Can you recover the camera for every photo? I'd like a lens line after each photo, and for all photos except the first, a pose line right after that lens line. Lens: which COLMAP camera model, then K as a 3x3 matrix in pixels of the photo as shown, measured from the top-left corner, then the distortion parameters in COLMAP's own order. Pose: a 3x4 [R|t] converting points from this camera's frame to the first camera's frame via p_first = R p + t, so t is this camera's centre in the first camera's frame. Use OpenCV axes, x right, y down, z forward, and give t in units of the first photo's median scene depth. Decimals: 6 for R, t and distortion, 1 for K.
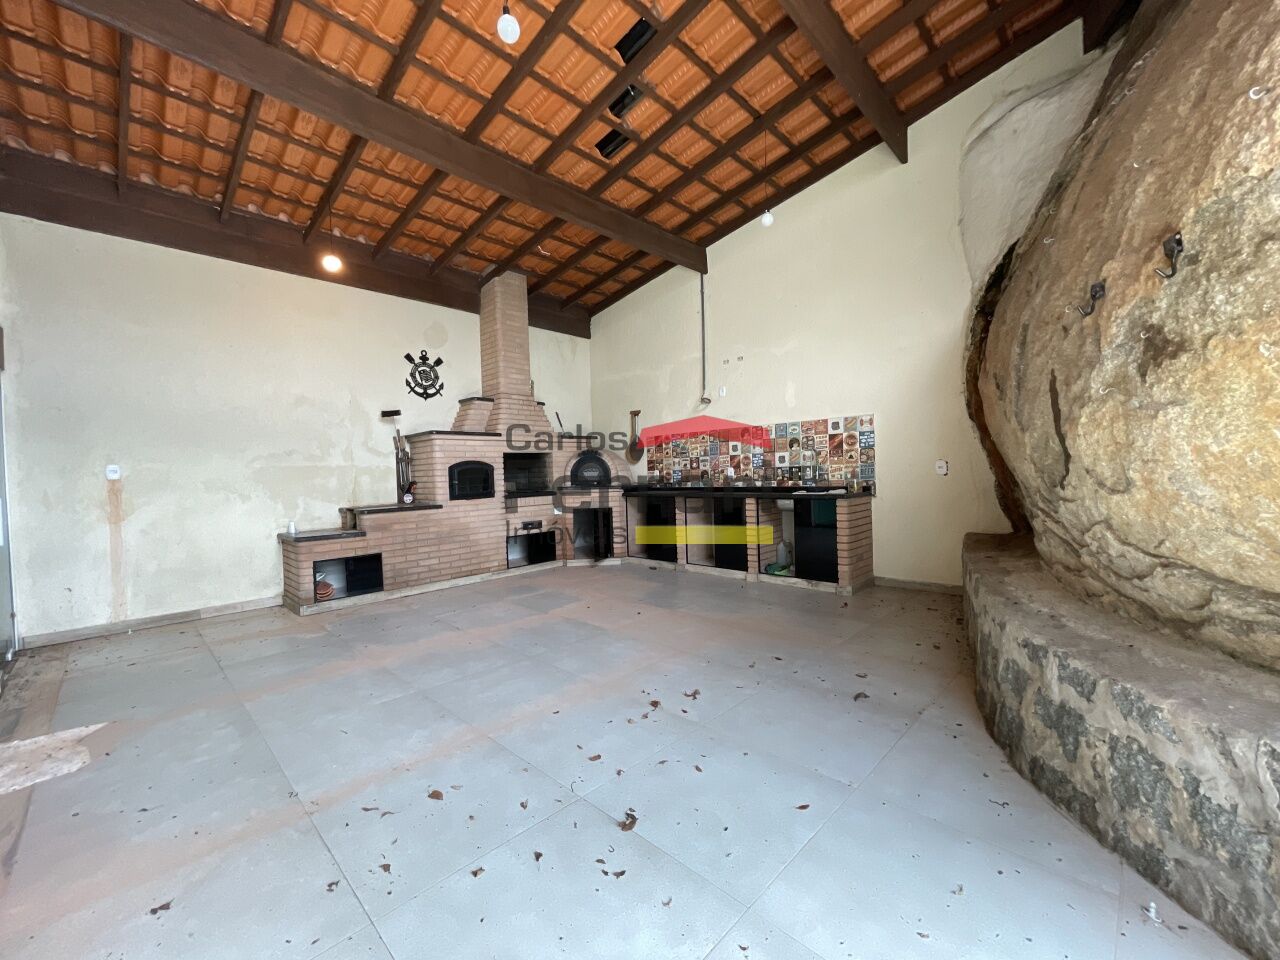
lens RADIAL K [[520.5, 0, 640.0], [0, 520.5, 480.0], [0, 0, 1]] dist [0.001108, 0.000849]
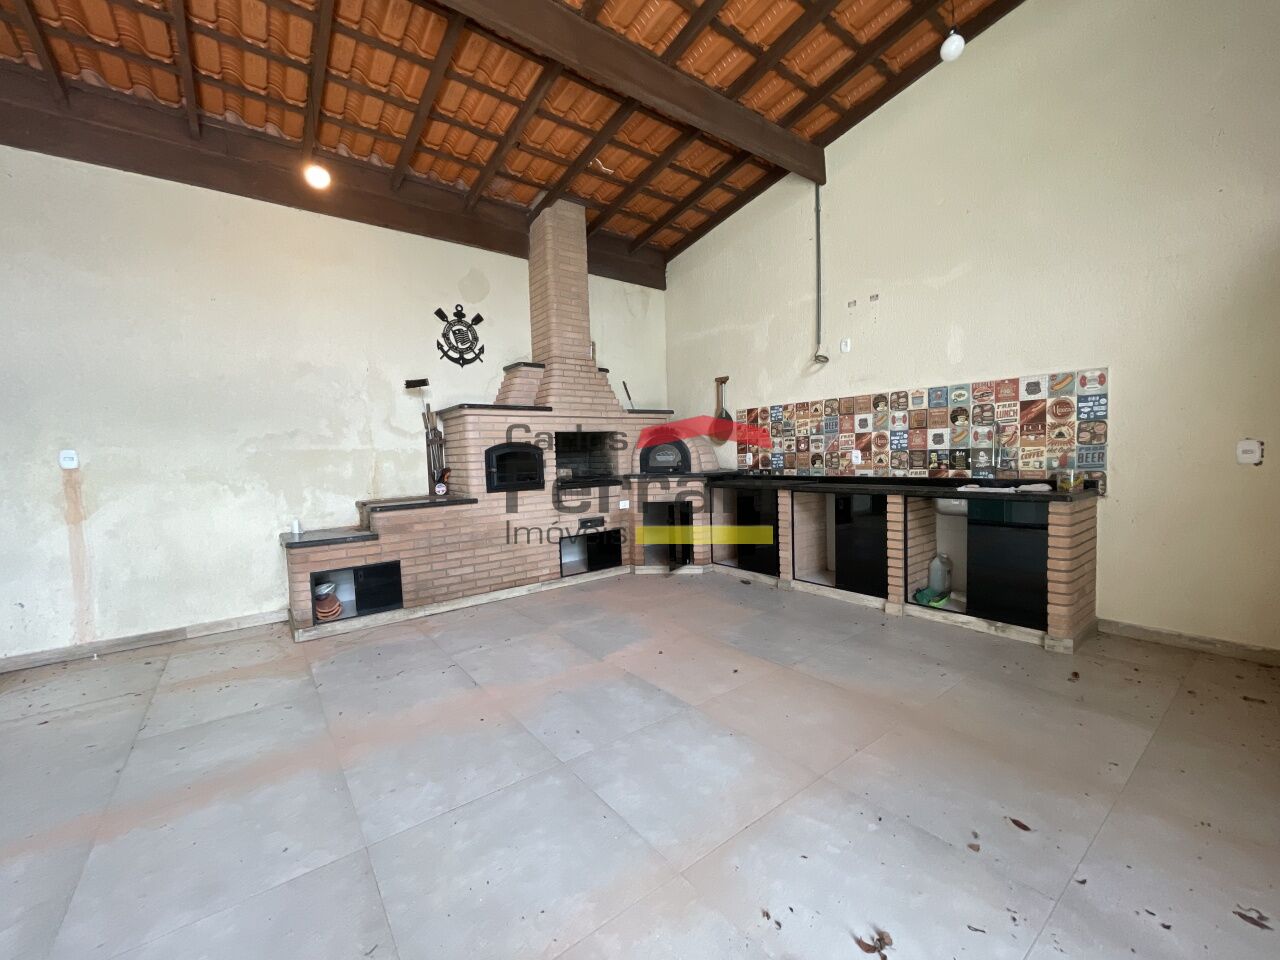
lens RADIAL K [[520.5, 0, 640.0], [0, 520.5, 480.0], [0, 0, 1]] dist [0.001108, 0.000849]
pose [[0.989493, 0.007000, -0.144412, -0.021758], [-0.000943, 0.999118, 0.041969, -0.013532], [0.144578, -0.041392, 0.988627, 0.252499]]
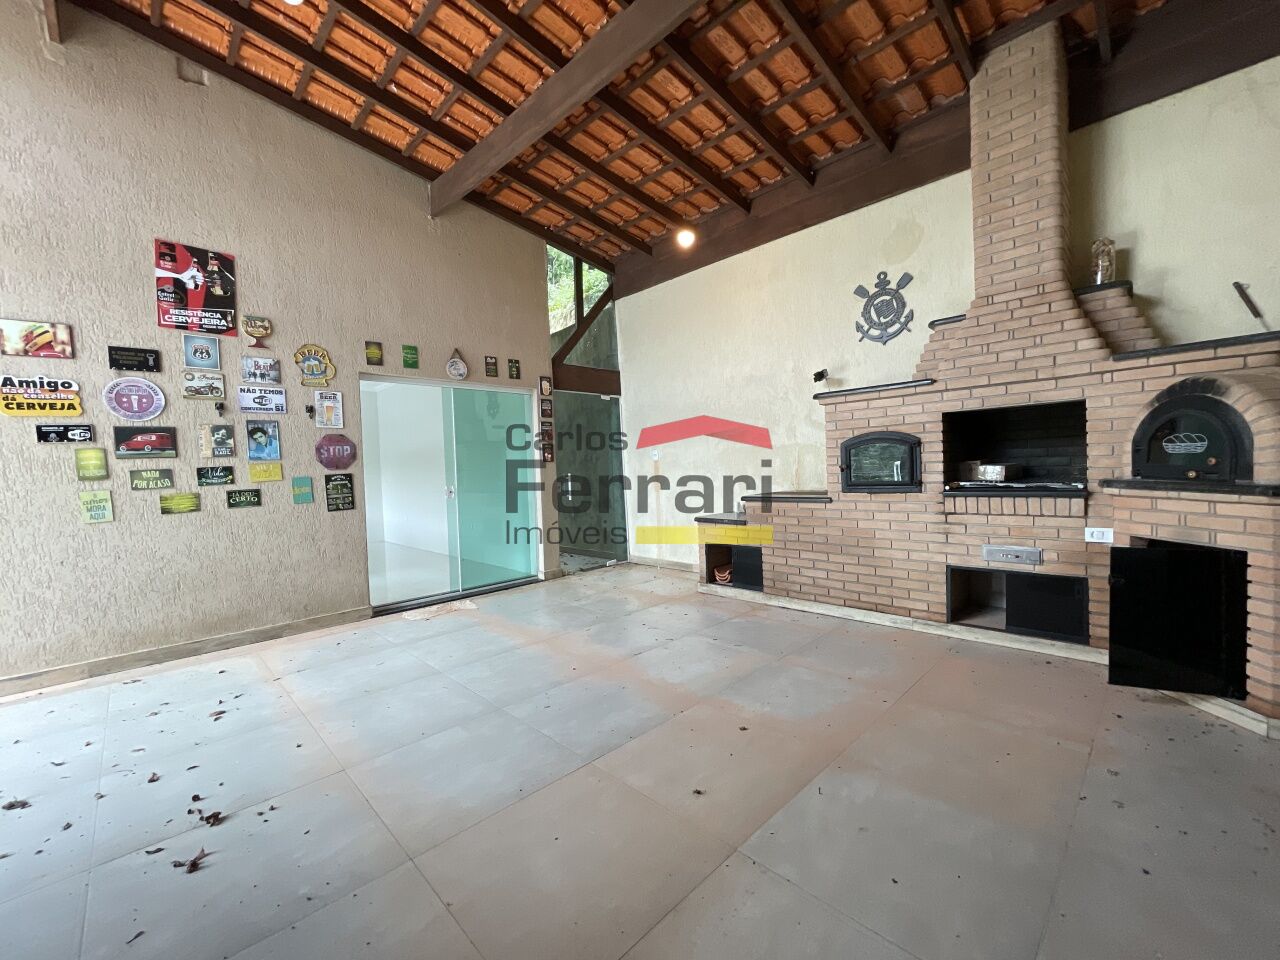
lens RADIAL K [[520.0, 0, 640.0], [0, 520.0, 480.0], [0, 0, 1]] dist [0.000155, 0.000082]
pose [[-0.015084, 0.056965, -0.998262, 0.318717], [0.023750, 0.998115, 0.056598, -0.021877], [0.999604, -0.022855, -0.016408, 0.738517]]
